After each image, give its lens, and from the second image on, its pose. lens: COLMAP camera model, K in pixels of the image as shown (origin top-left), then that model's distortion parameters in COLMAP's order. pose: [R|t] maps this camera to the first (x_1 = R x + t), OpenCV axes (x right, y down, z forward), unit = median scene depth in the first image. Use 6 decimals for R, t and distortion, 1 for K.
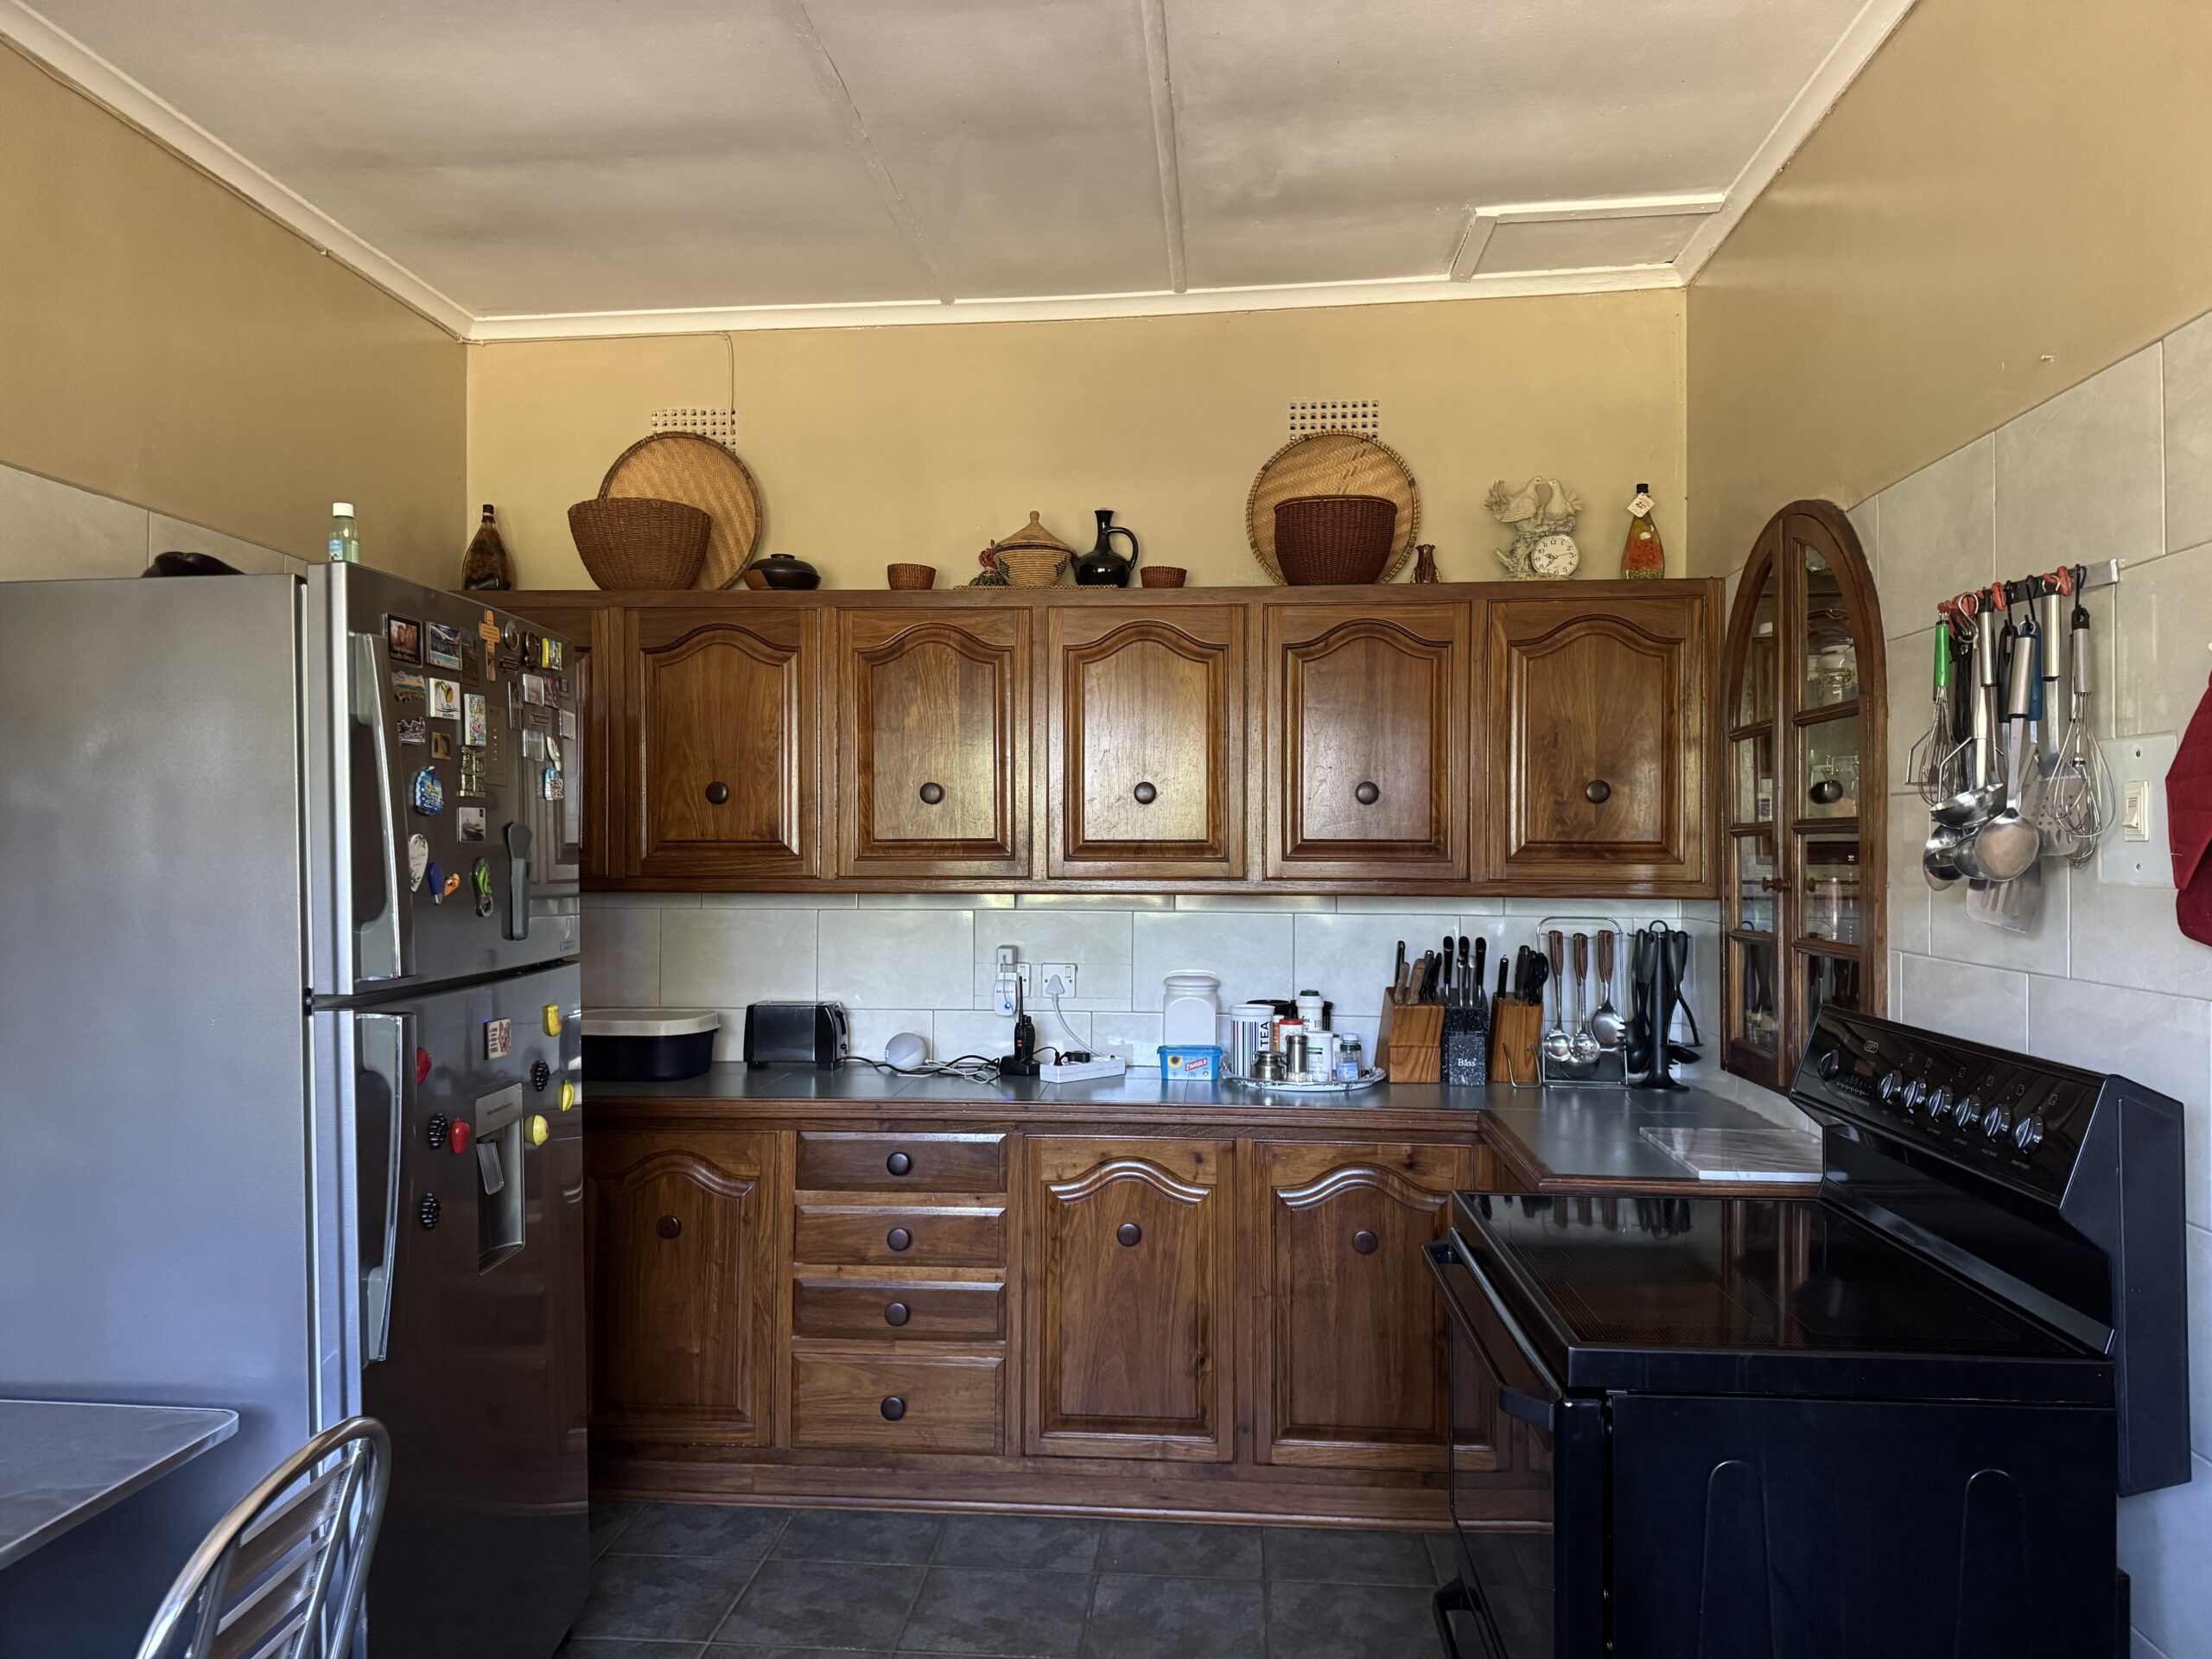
lens RADIAL K [[1548.2, 0, 1100.9], [0, 1548.2, 838.2], [0, 0, 1]] dist [0.003597, -0.005622]
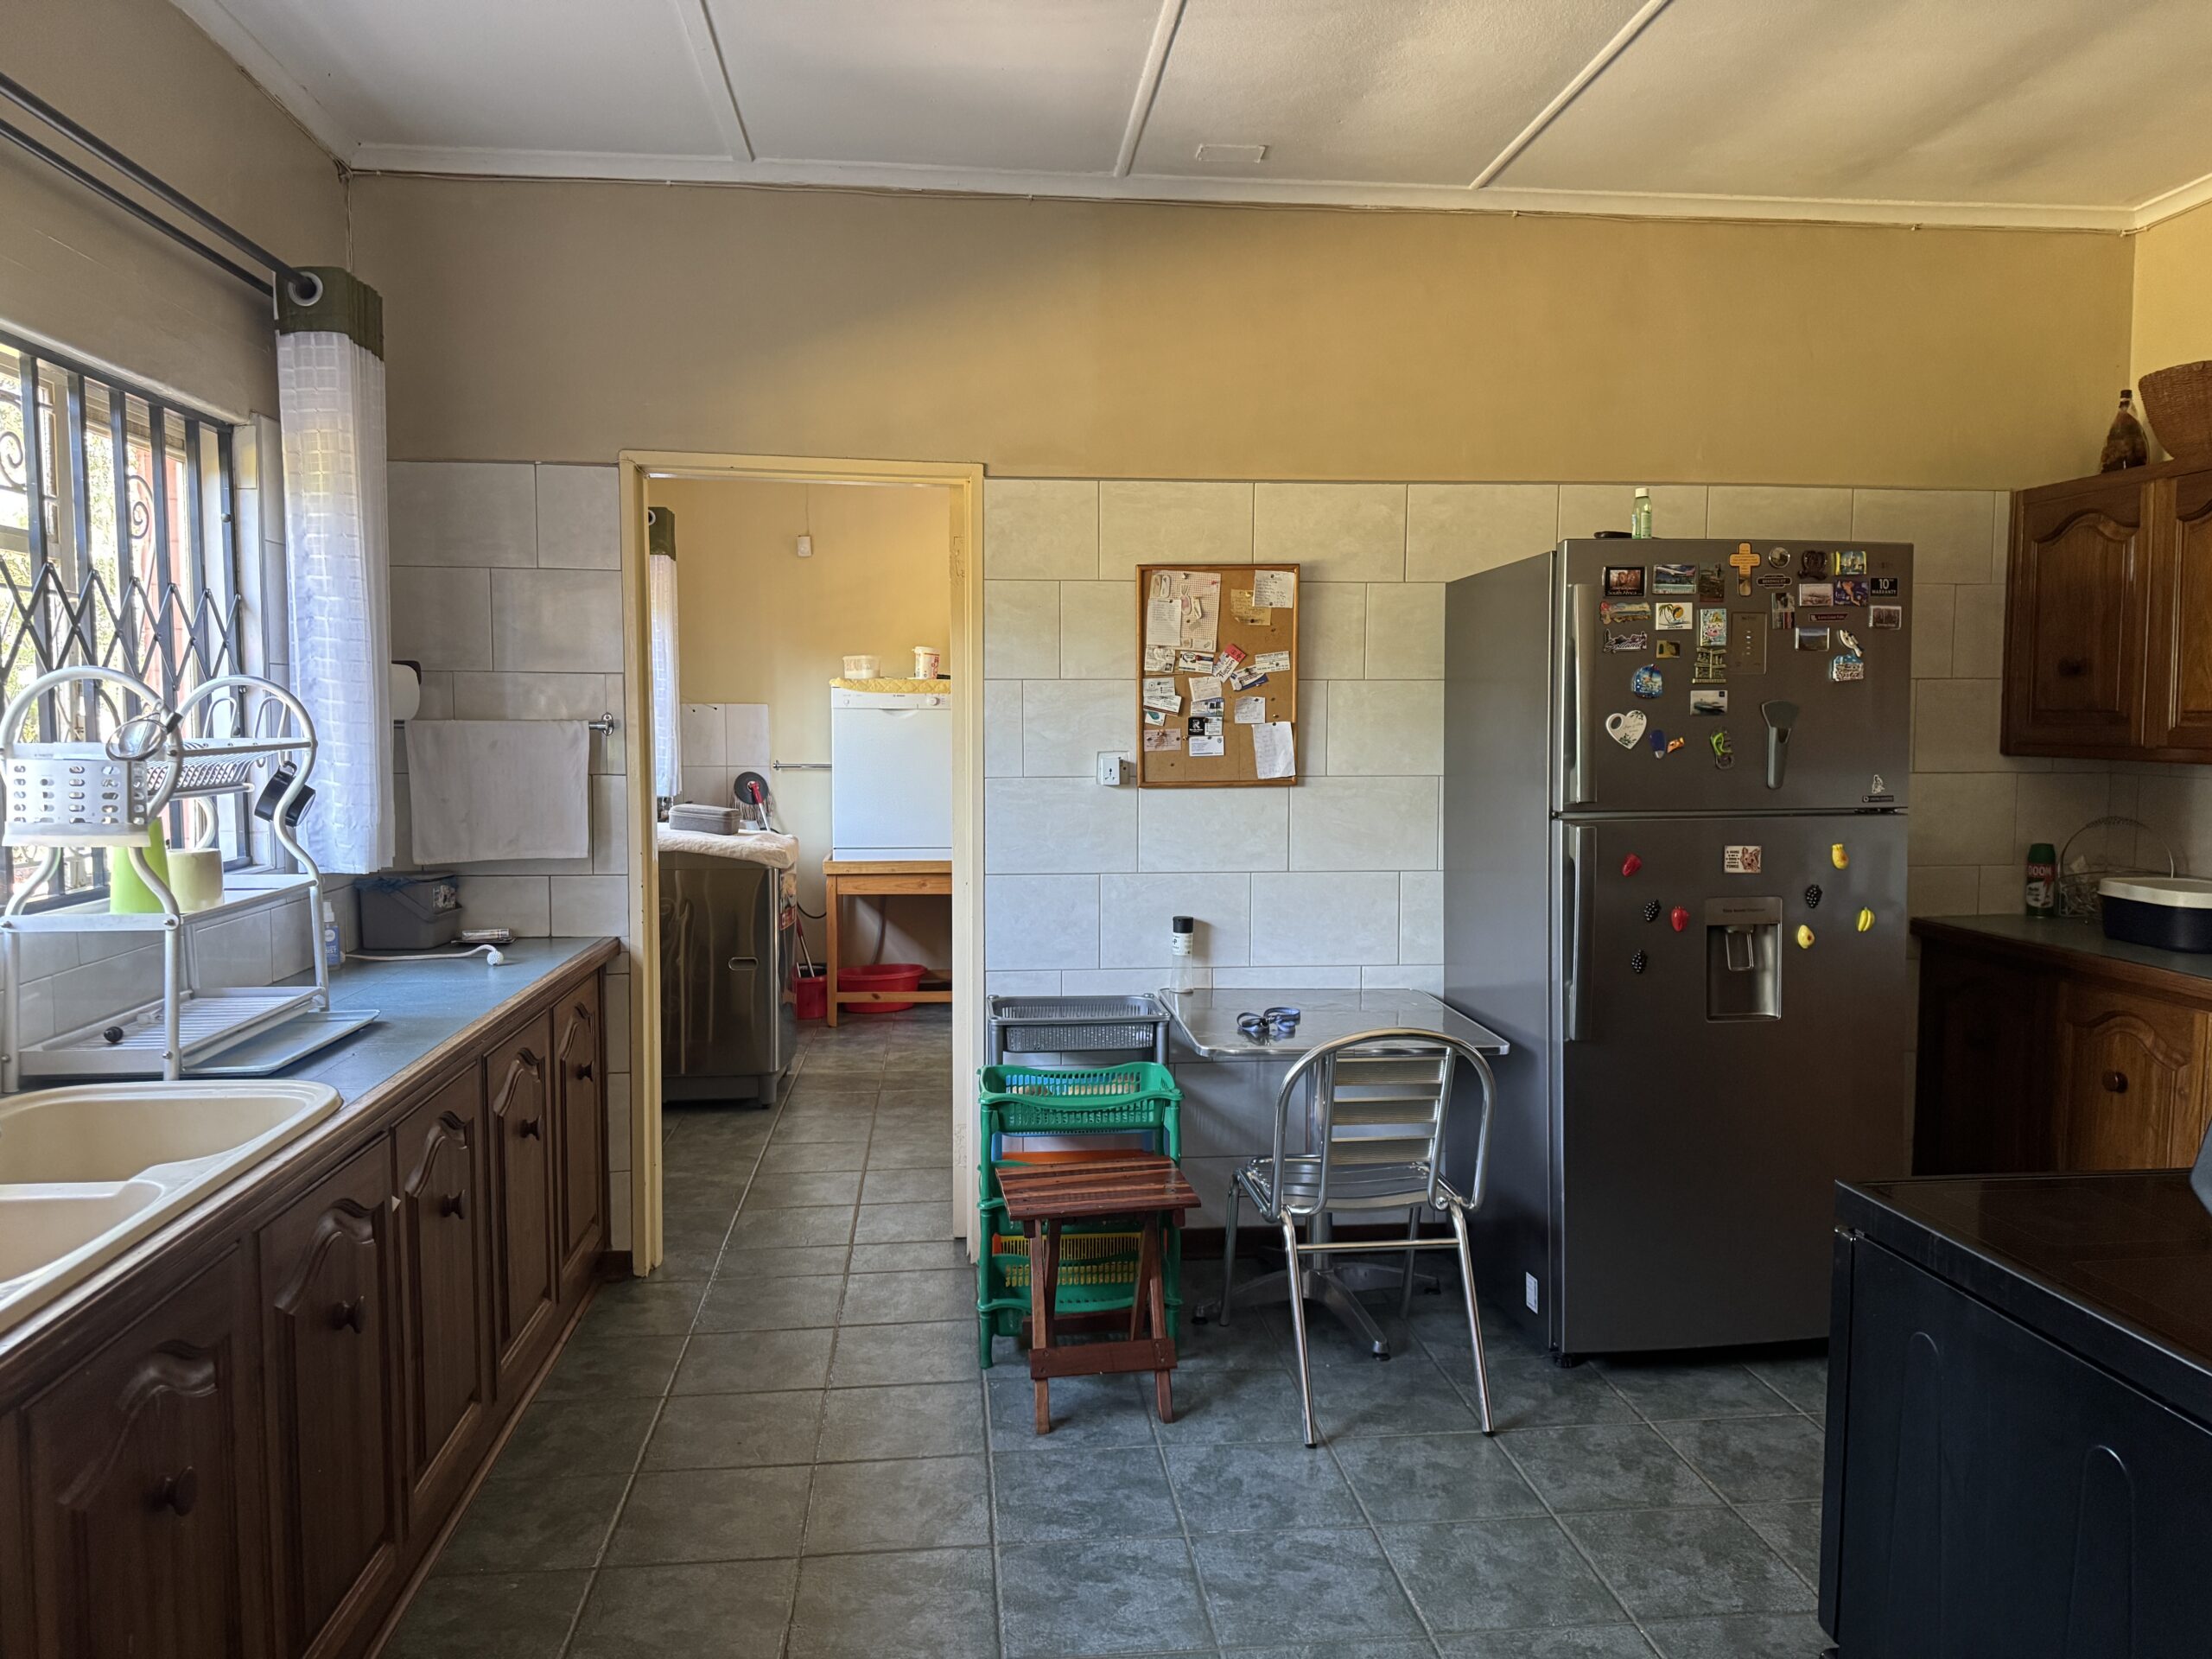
lens RADIAL K [[1548.2, 0, 1106.1], [0, 1548.2, 825.0], [0, 0, 1]] dist [0.003597, -0.005622]
pose [[0.184078, 0.069293, -0.980466, 0.882707], [0.007578, 0.997382, 0.071911, -0.003359], [0.982882, -0.020667, 0.183071, 0.206930]]
